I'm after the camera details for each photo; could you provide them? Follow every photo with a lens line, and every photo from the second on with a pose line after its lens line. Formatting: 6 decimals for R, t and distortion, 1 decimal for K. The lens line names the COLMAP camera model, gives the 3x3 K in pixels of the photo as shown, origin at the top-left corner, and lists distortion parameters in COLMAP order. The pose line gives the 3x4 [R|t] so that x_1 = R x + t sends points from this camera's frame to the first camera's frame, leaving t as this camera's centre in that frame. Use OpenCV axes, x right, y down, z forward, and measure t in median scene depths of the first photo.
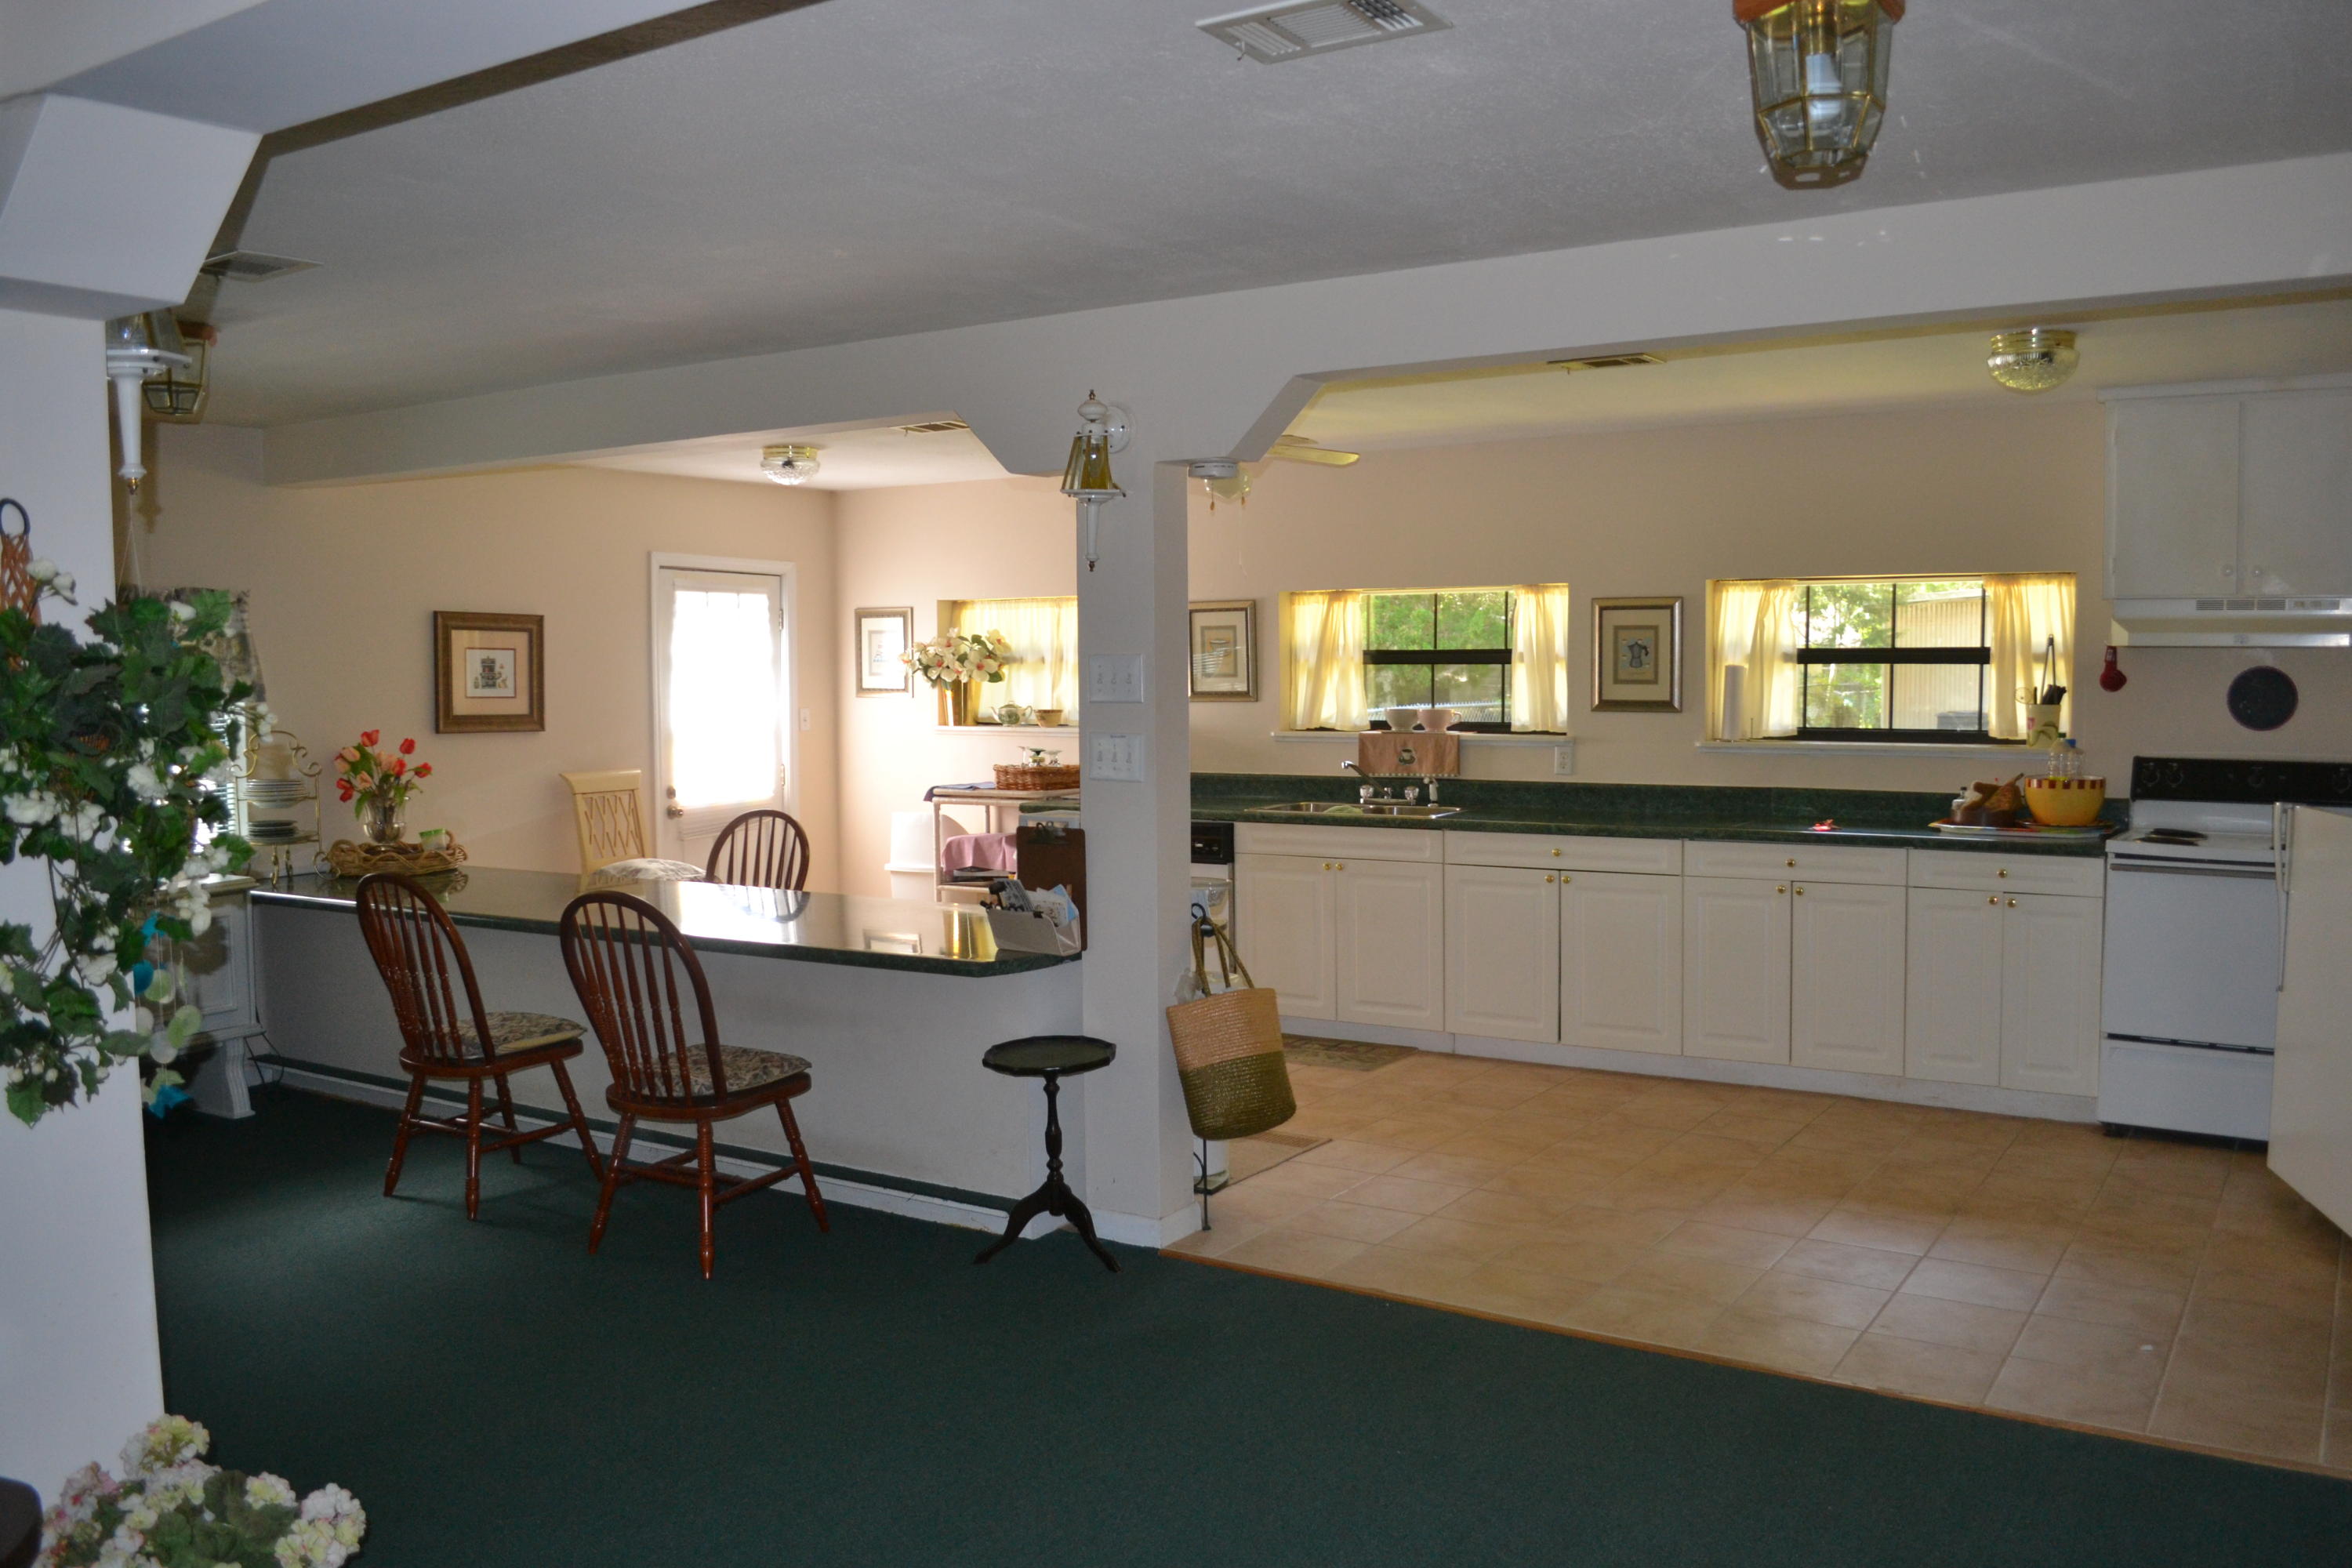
lens RADIAL K [[1880.9, 0, 1185.9], [0, 1880.9, 790.5], [0, 0, 1]] dist [-0.080272, 0.006140]
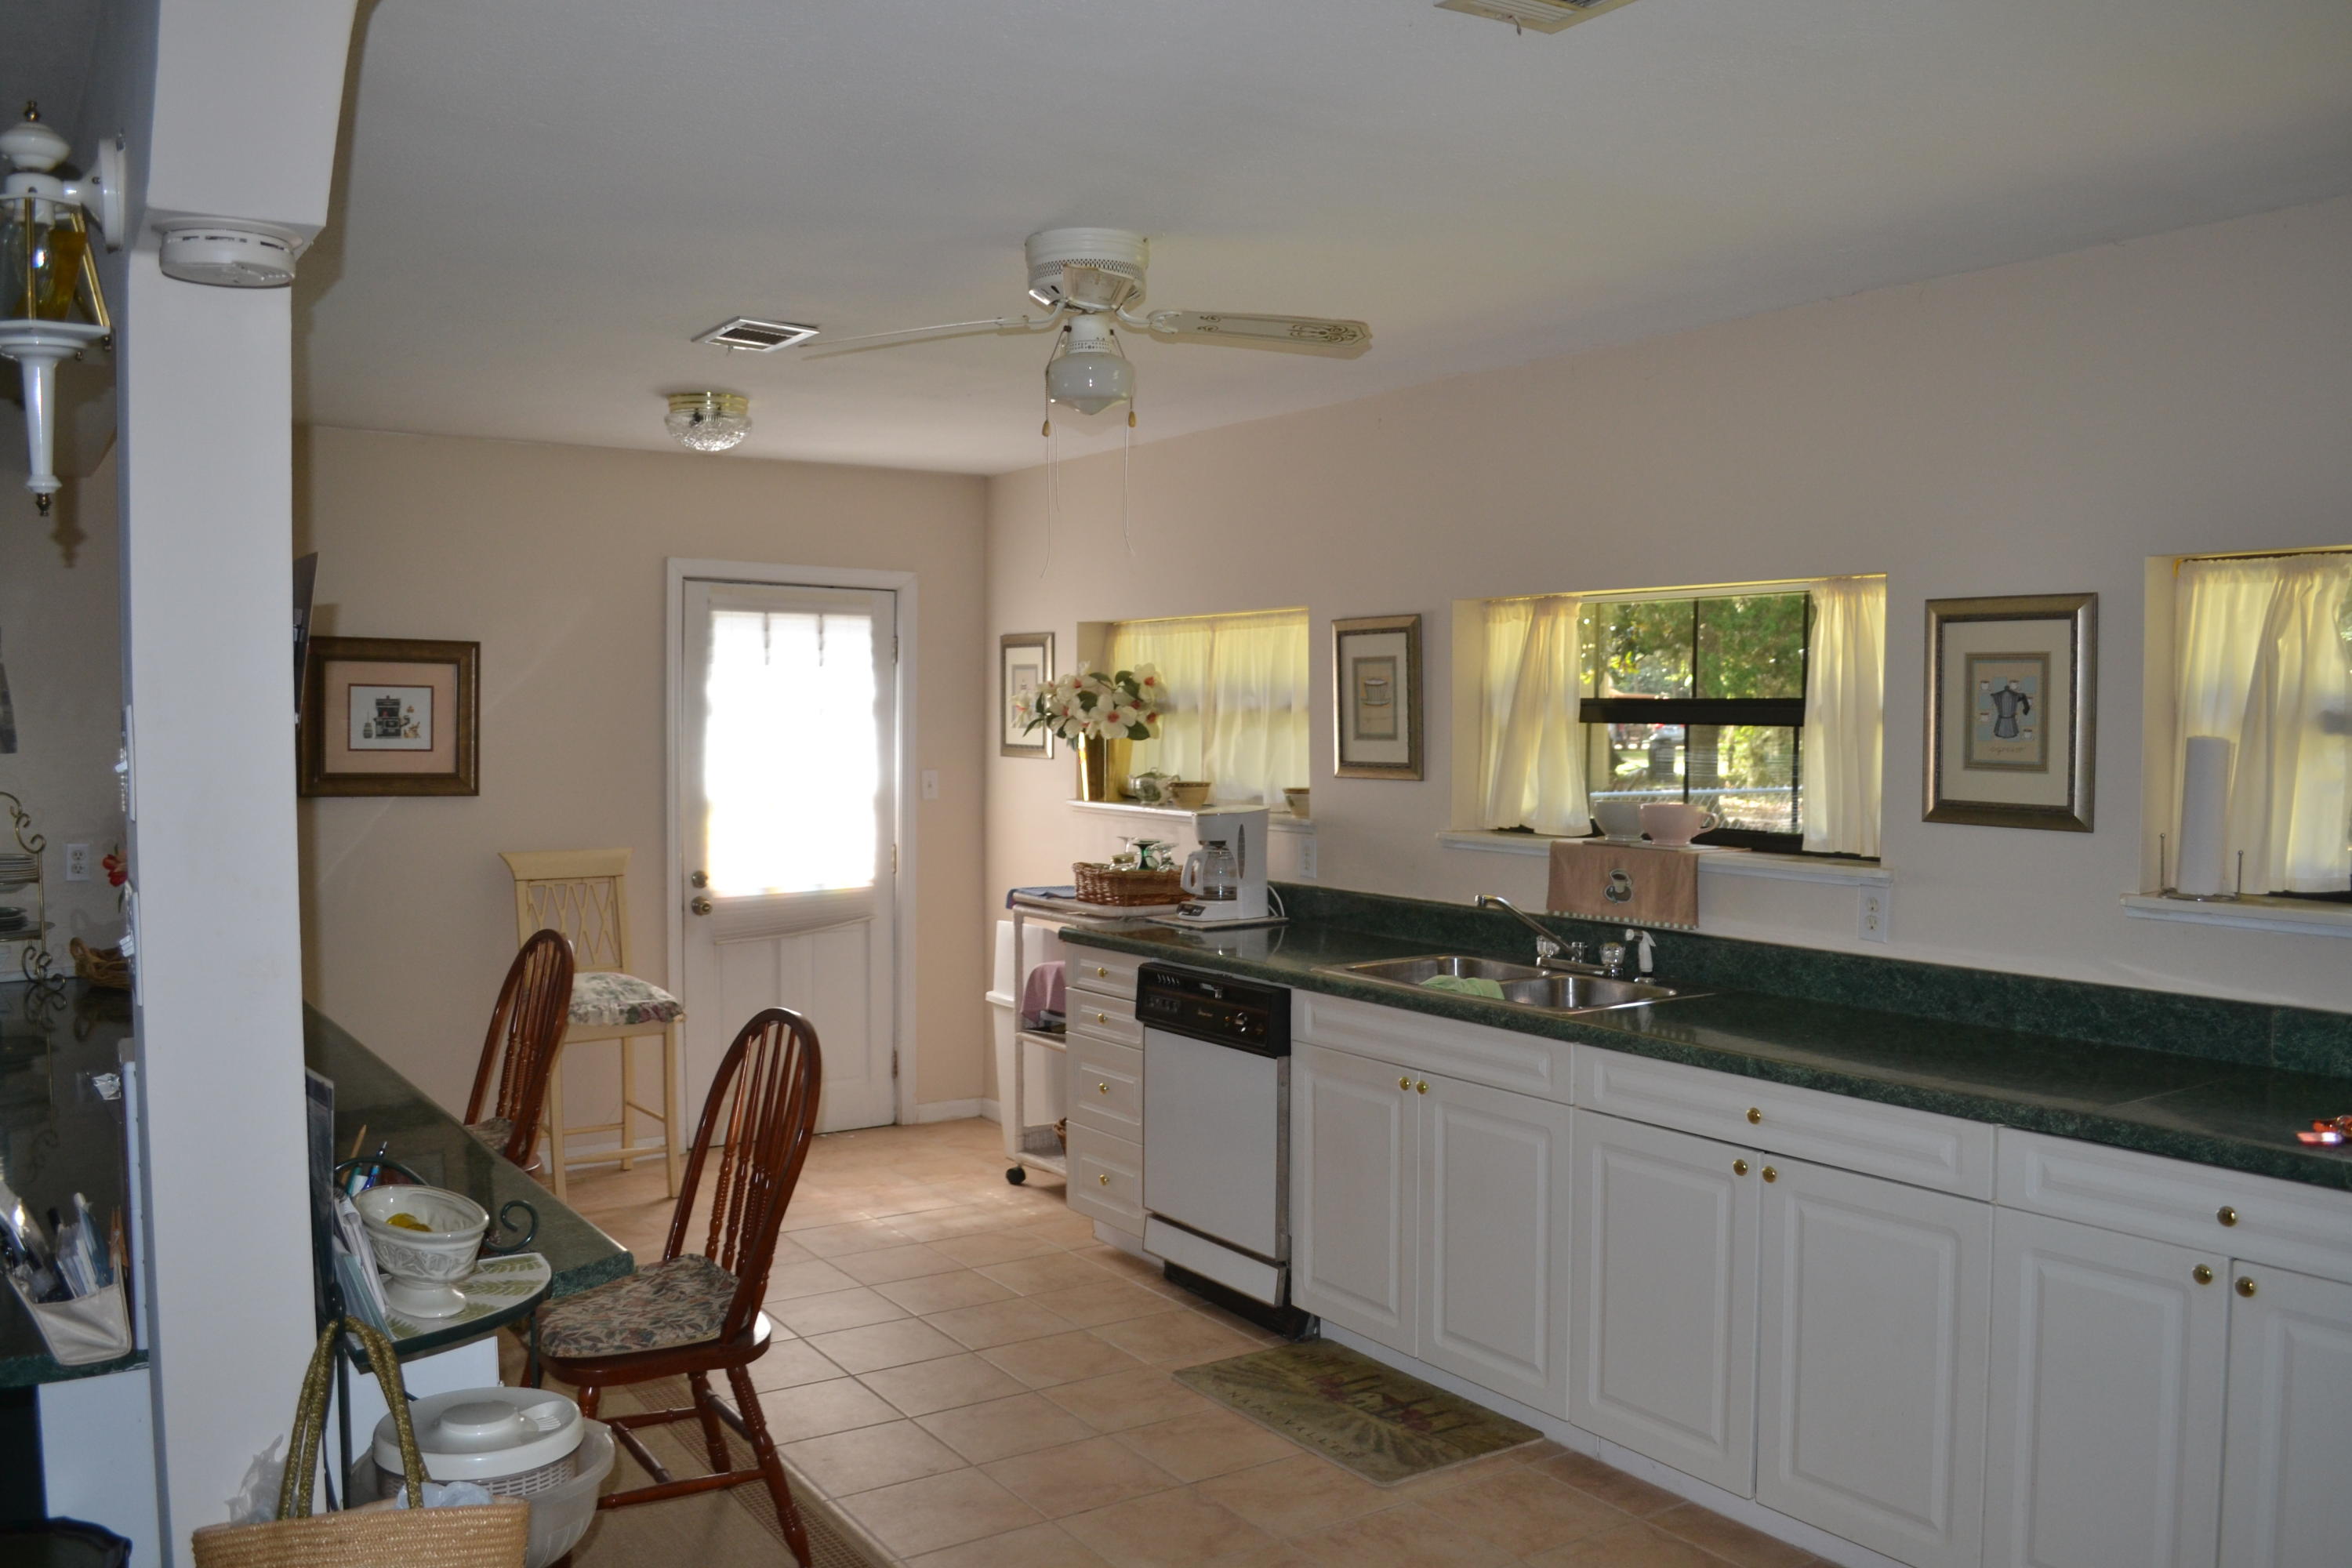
lens RADIAL K [[1876.6, 0, 1188.1], [0, 1876.6, 787.8], [0, 0, 1]] dist [-0.081535, 0.007138]
pose [[0.919418, 0.027156, -0.392342, 0.251939], [-0.036578, 0.999194, -0.016557, -0.039210], [0.391576, 0.029574, 0.919670, 0.500815]]
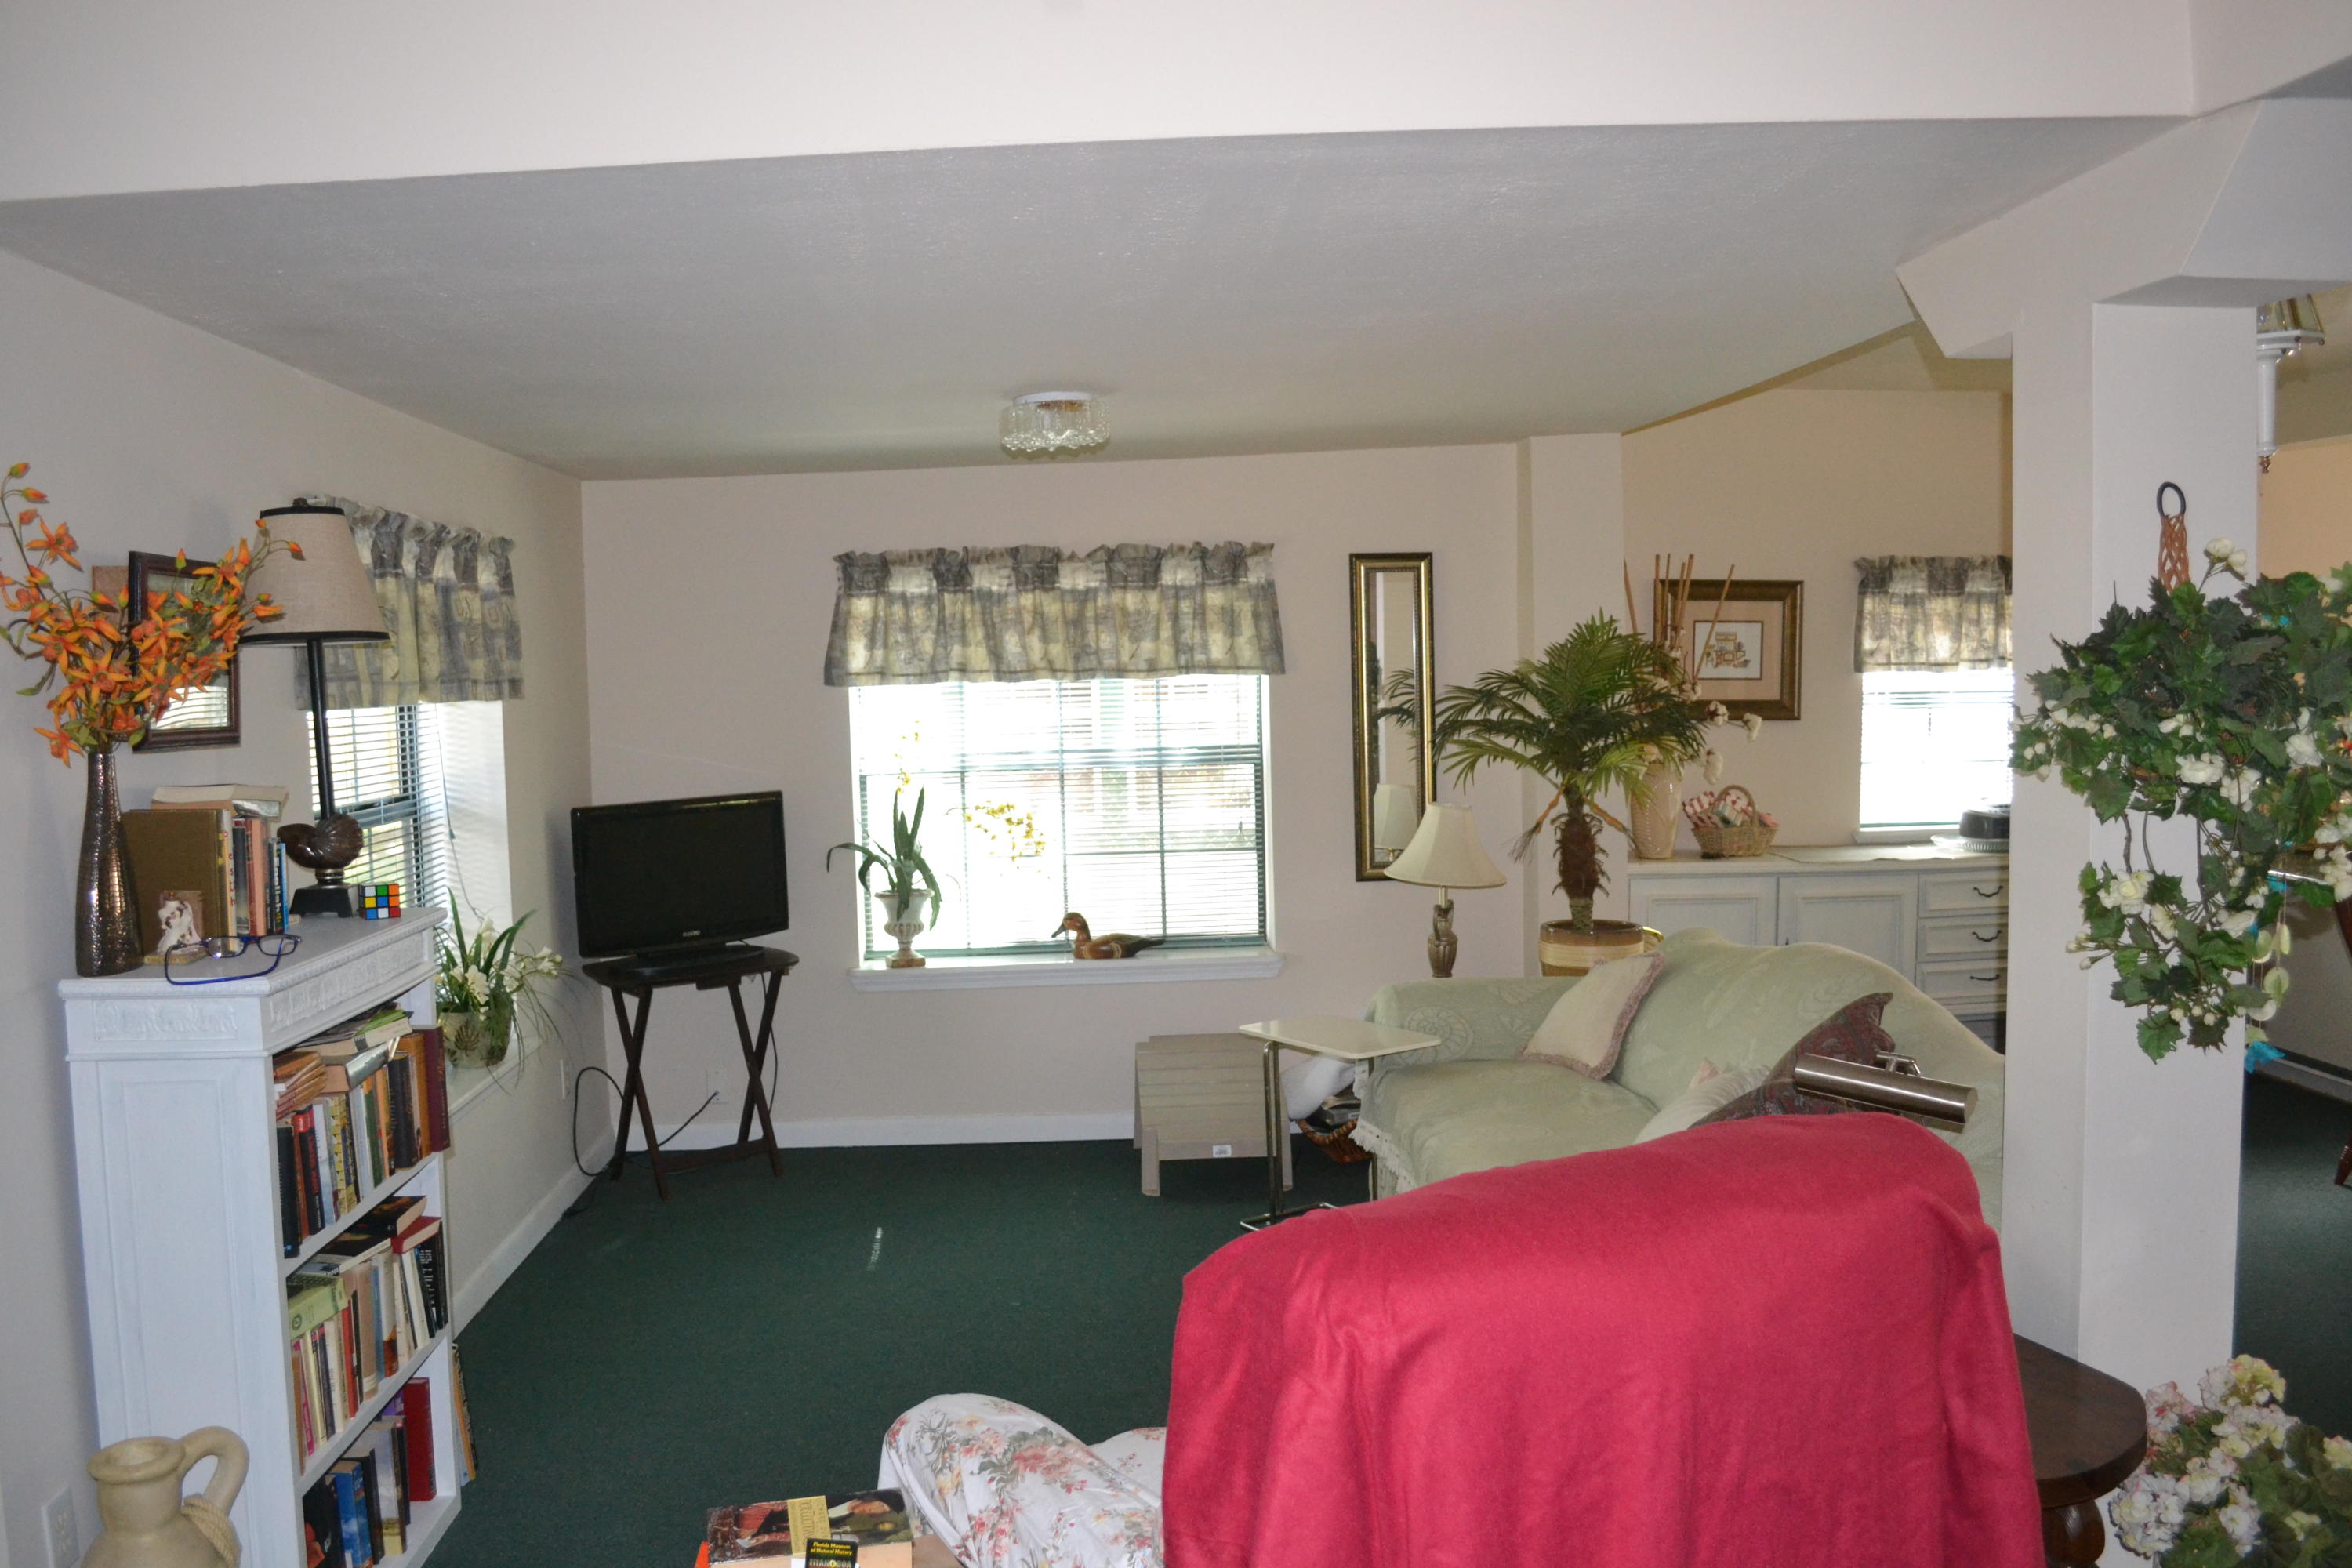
lens RADIAL K [[1876.6, 0, 1188.1], [0, 1876.6, 787.8], [0, 0, 1]] dist [-0.081535, 0.007138]
pose [[0.604574, 0.055691, -0.794600, -0.044587], [-0.041801, 0.998397, 0.038170, 0.001304], [0.795451, 0.010139, 0.605932, -0.044057]]
